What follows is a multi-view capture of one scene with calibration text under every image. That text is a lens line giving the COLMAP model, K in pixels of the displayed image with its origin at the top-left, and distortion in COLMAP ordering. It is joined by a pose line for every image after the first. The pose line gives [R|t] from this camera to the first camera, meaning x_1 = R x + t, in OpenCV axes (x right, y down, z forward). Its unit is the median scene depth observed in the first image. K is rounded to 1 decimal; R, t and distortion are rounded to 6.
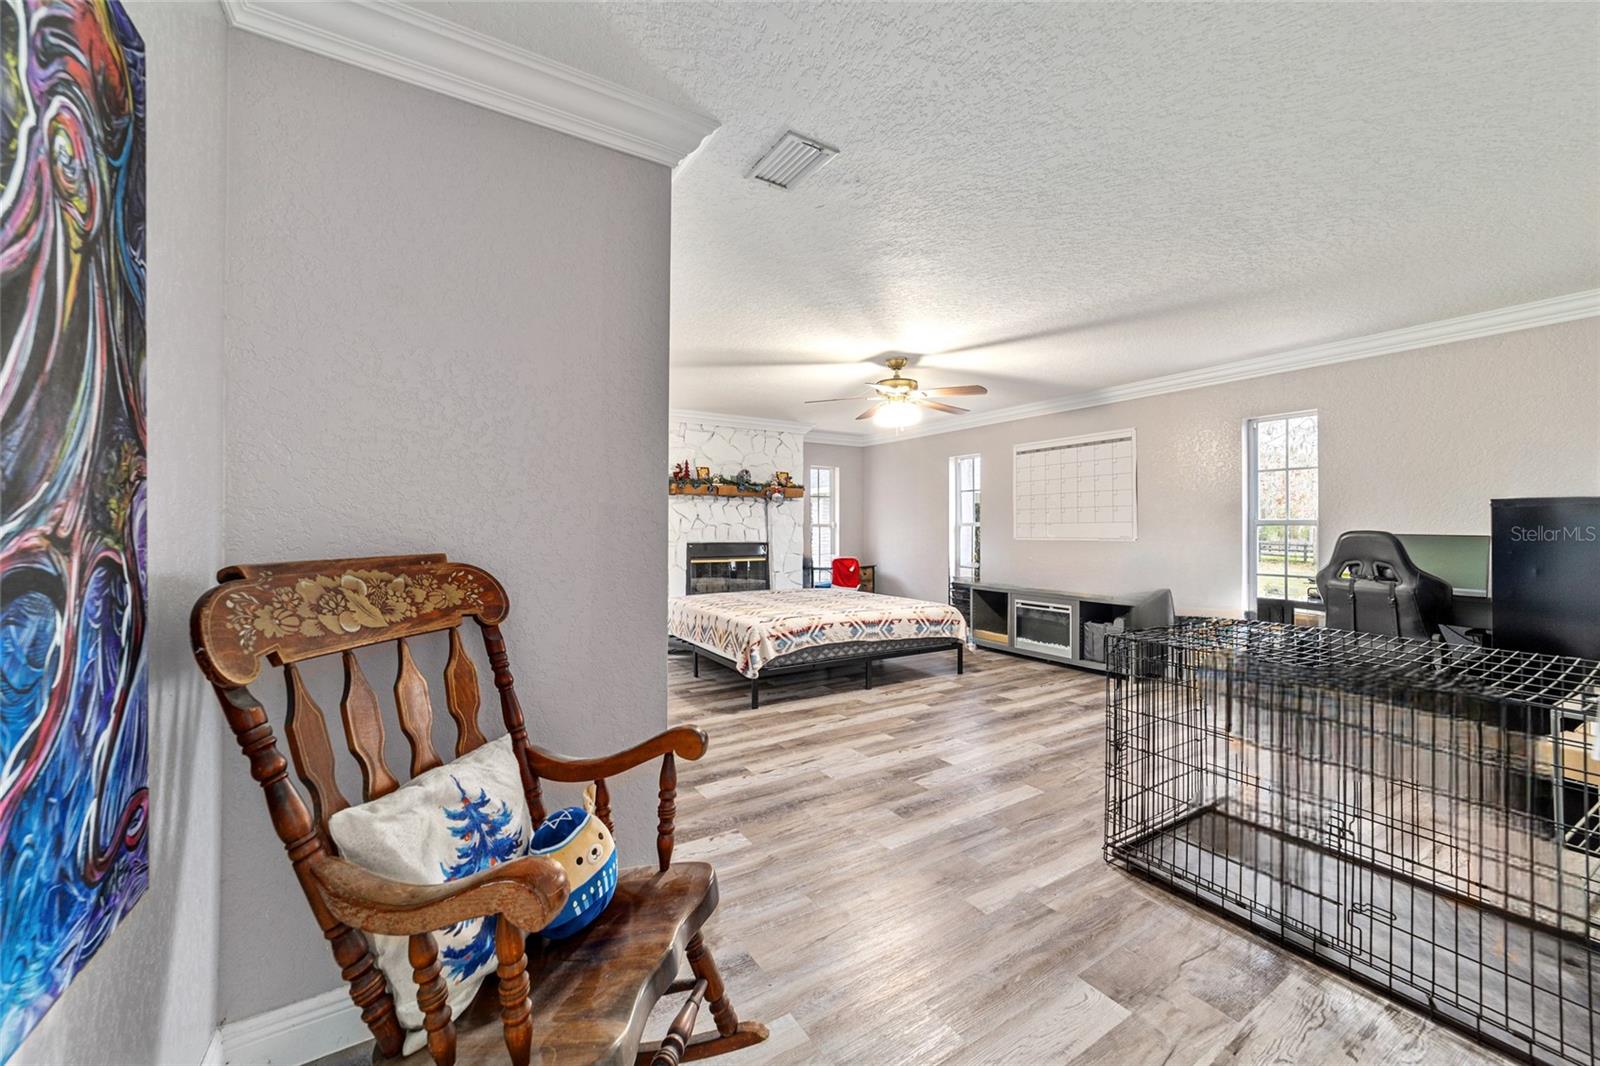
lens RADIAL K [[622.1, 0, 801.3], [0, 622.1, 524.0], [0, 0, 1]] dist [0.000819, 0.001098]
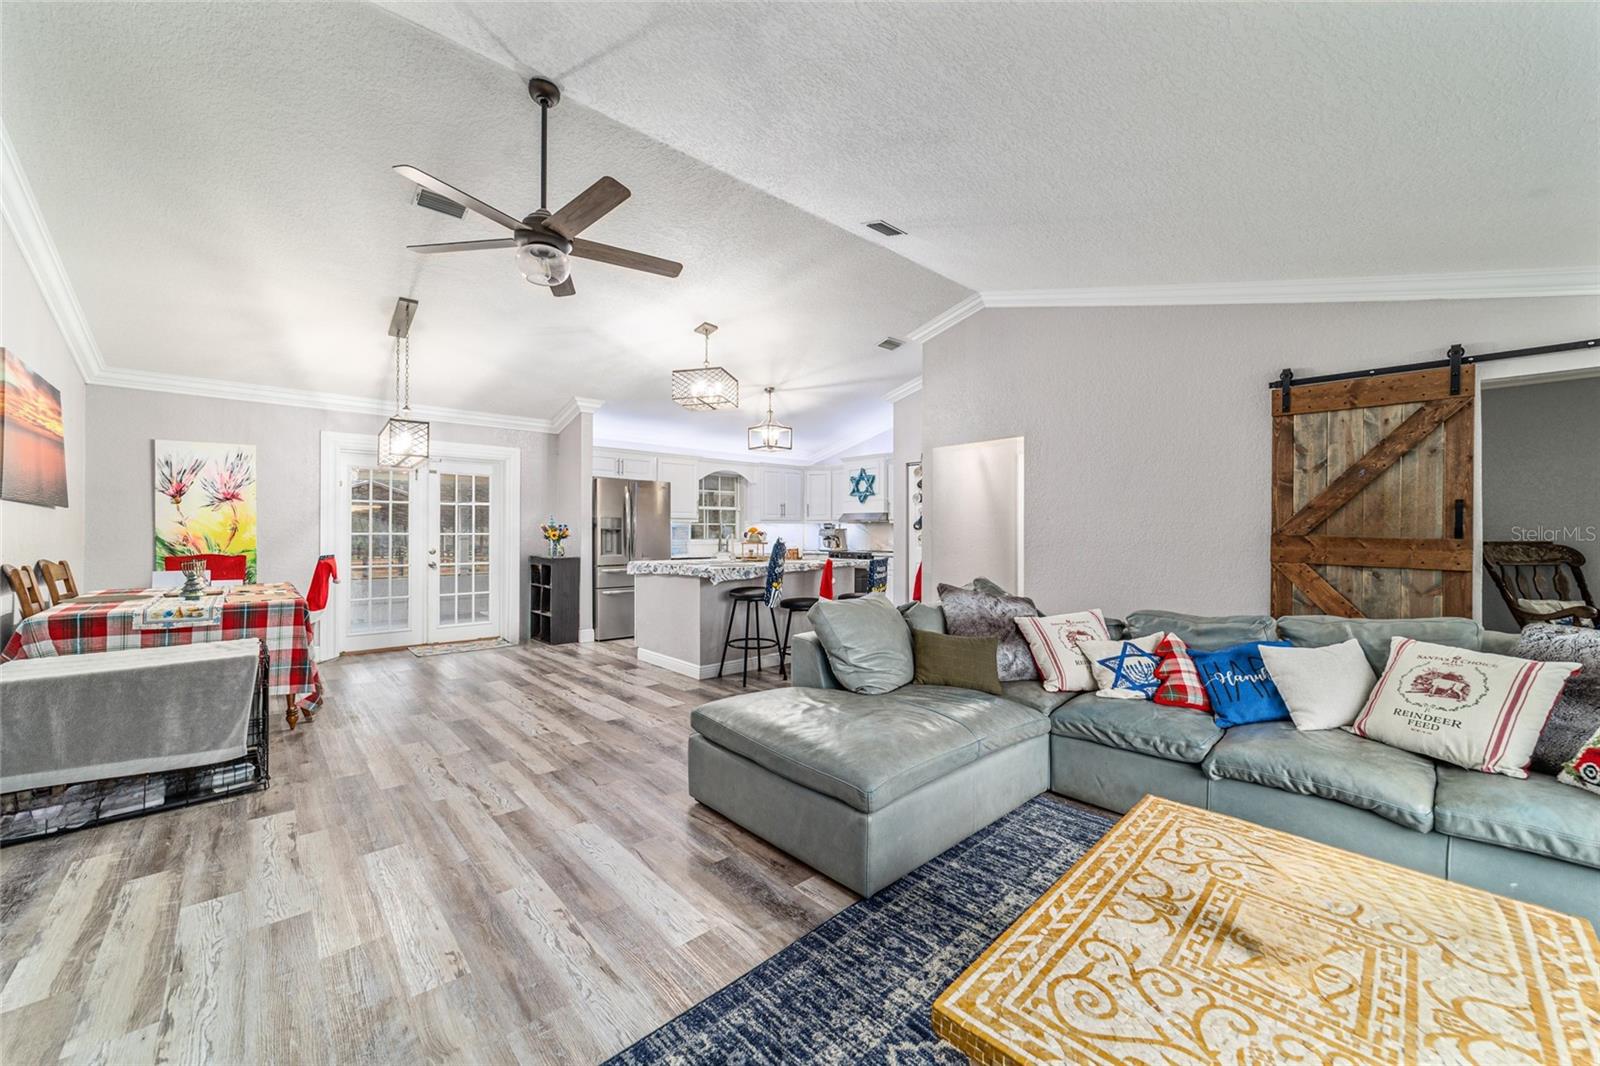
lens RADIAL K [[617.1, 0, 800.5], [0, 617.1, 528.7], [0, 0, 1]] dist [-0.000011, 0.000005]
pose [[0.163970, -0.011066, -0.986403, 1.875616], [0.017860, 0.999806, -0.008247, -0.053674], [0.986304, -0.016265, 0.164136, -3.250364]]
